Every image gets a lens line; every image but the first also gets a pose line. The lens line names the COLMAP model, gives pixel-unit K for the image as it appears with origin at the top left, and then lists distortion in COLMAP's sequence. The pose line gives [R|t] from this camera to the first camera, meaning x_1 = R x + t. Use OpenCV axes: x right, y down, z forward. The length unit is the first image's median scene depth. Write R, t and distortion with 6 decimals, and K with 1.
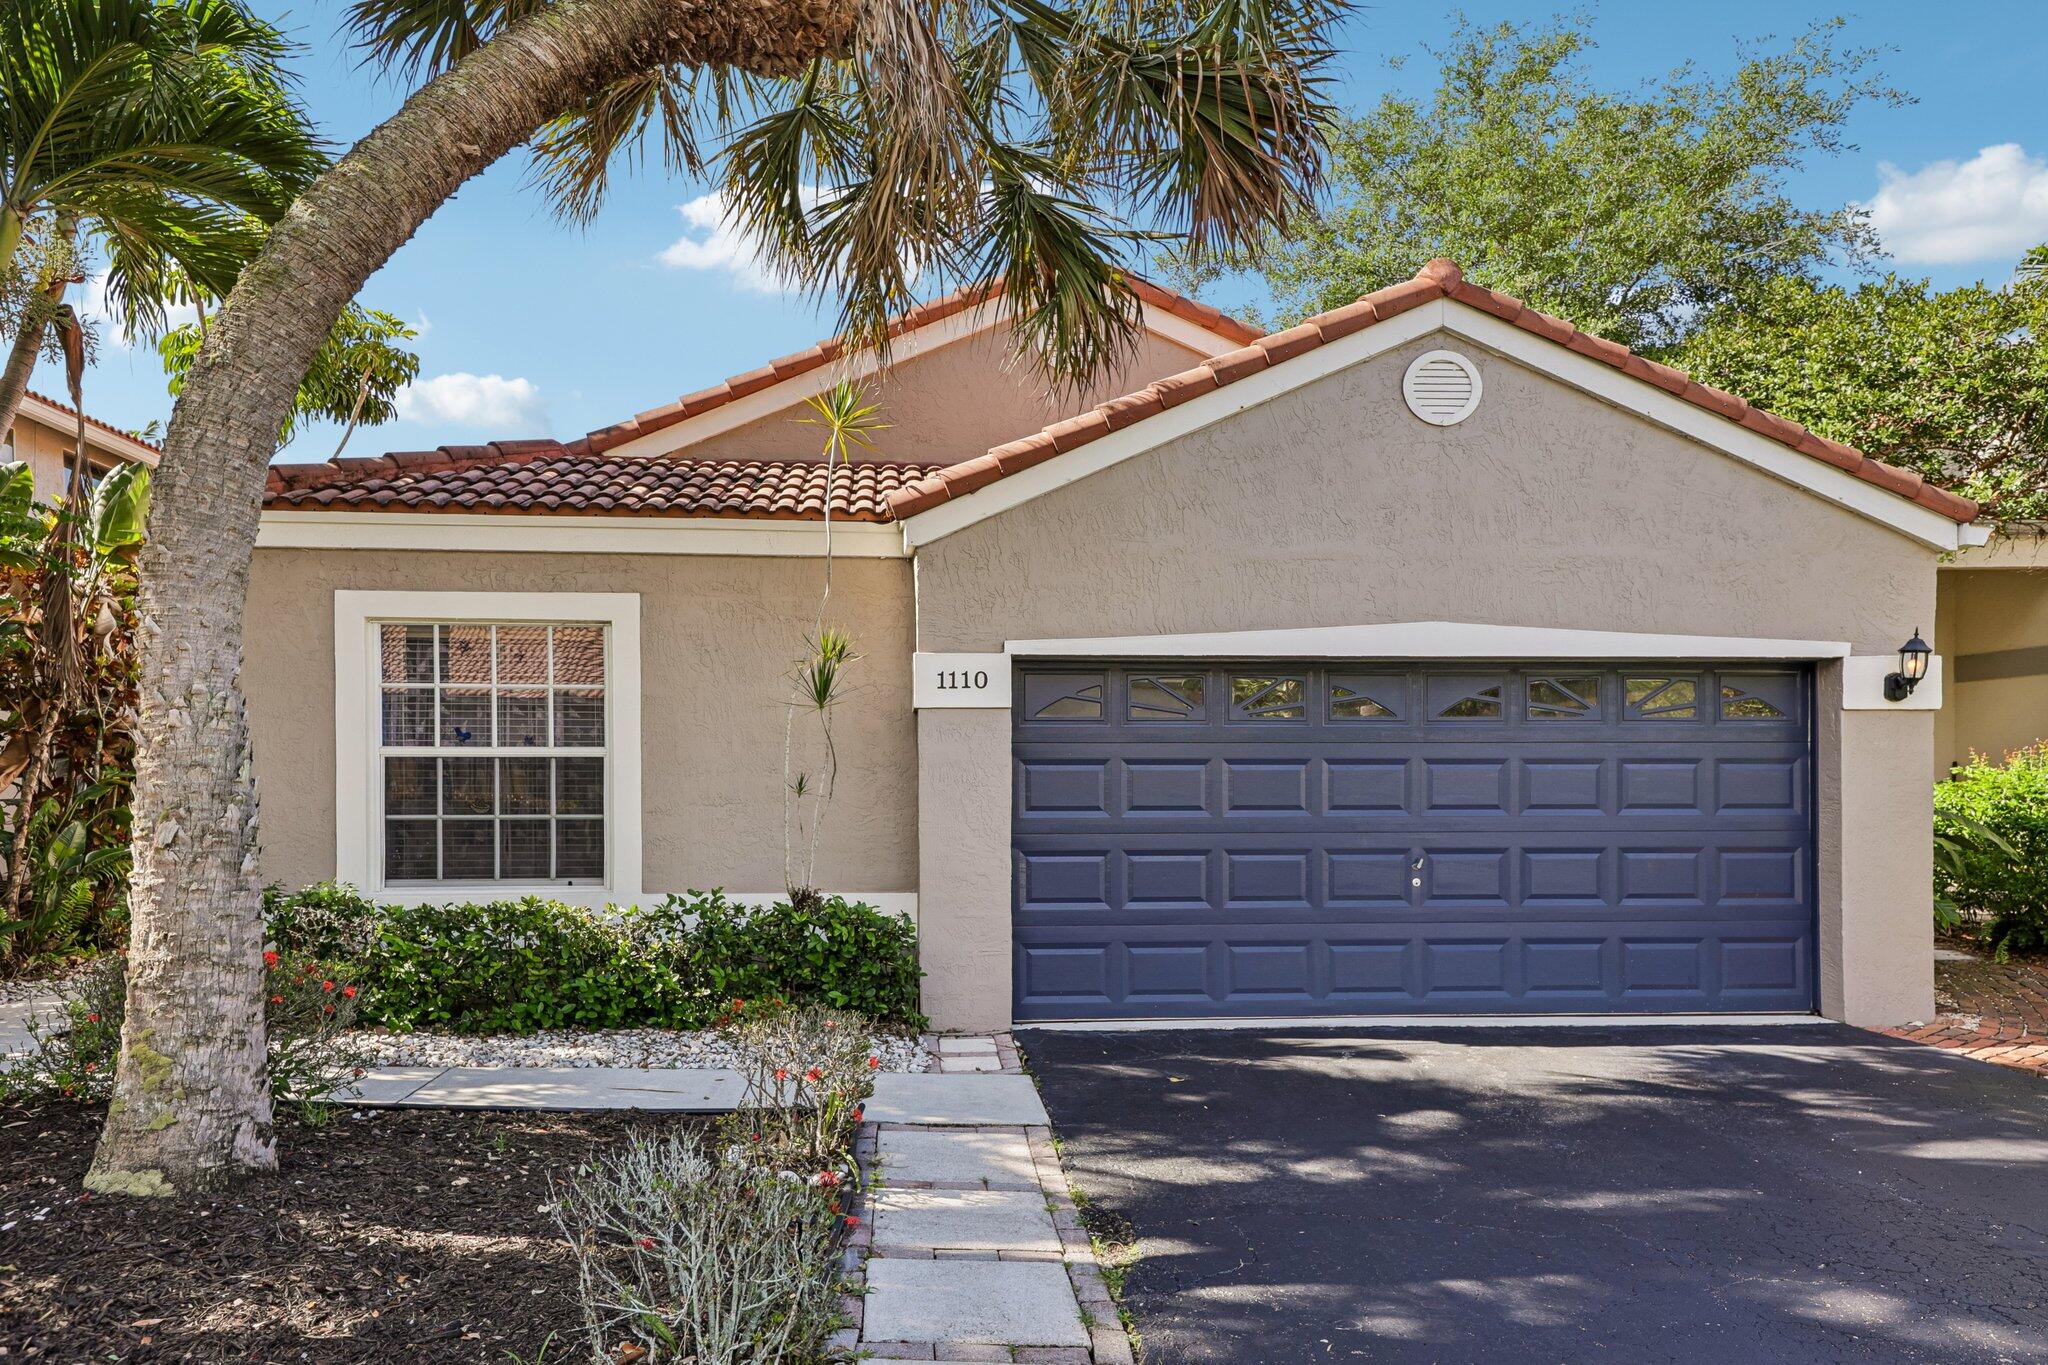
lens RADIAL K [[1296.0, 0, 1024.7], [0, 1296.0, 675.9], [0, 0, 1]] dist [0.008765, -0.001939]
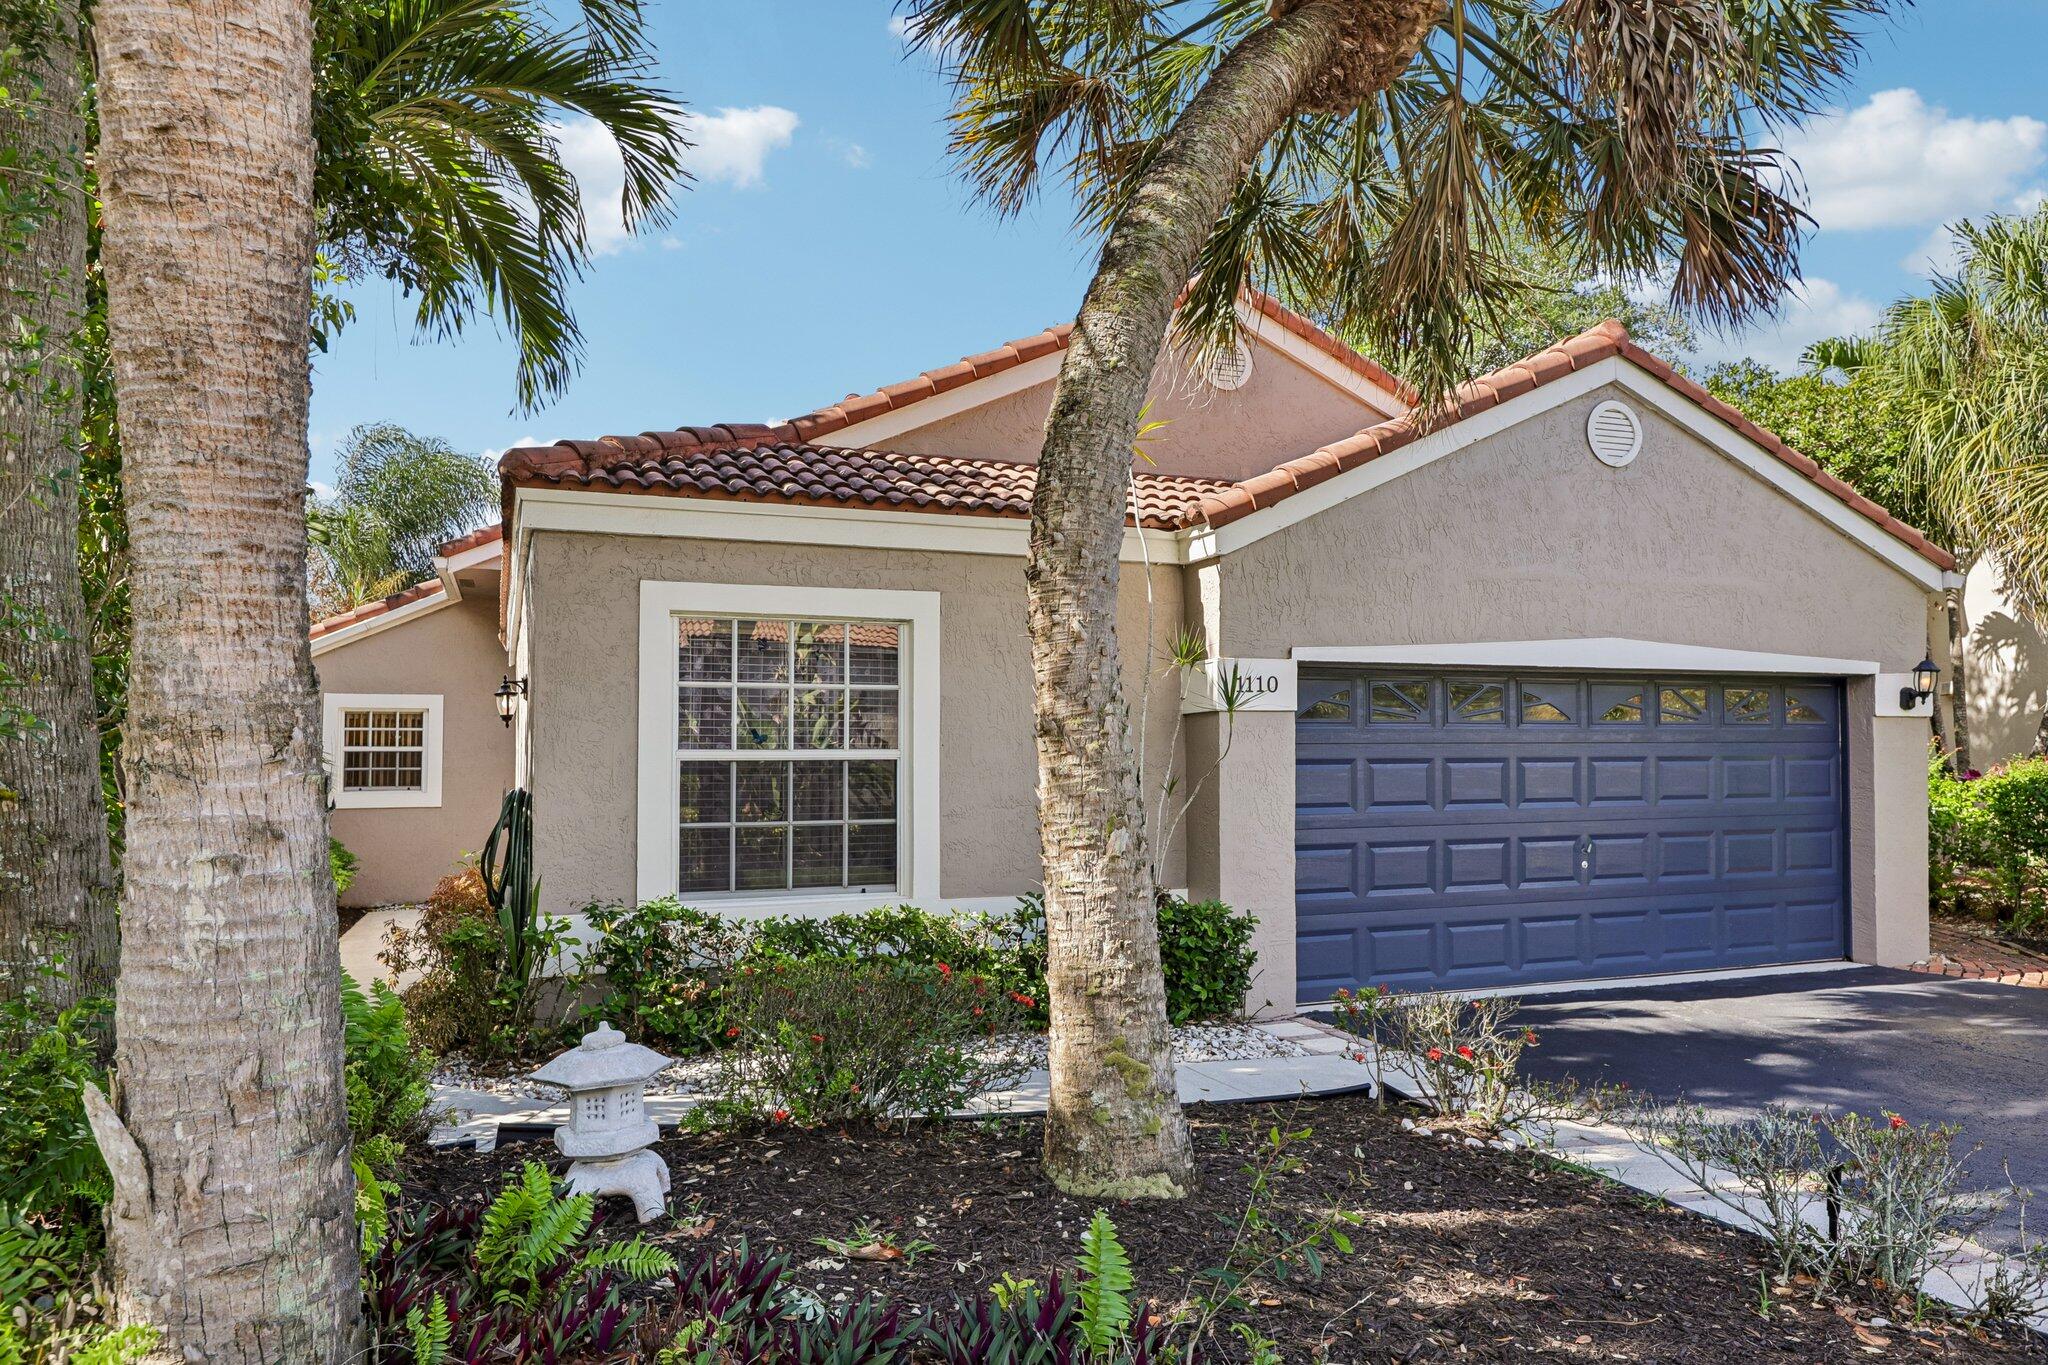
lens RADIAL K [[1296.0, 0, 1080.8], [0, 1296.0, 690.2], [0, 0, 1]] dist [0.008765, -0.001939]
pose [[0.959981, 0.009972, 0.279887, -0.467884], [-0.013883, 0.999832, 0.011994, -0.002853], [-0.279721, -0.015400, 0.959958, 0.027838]]
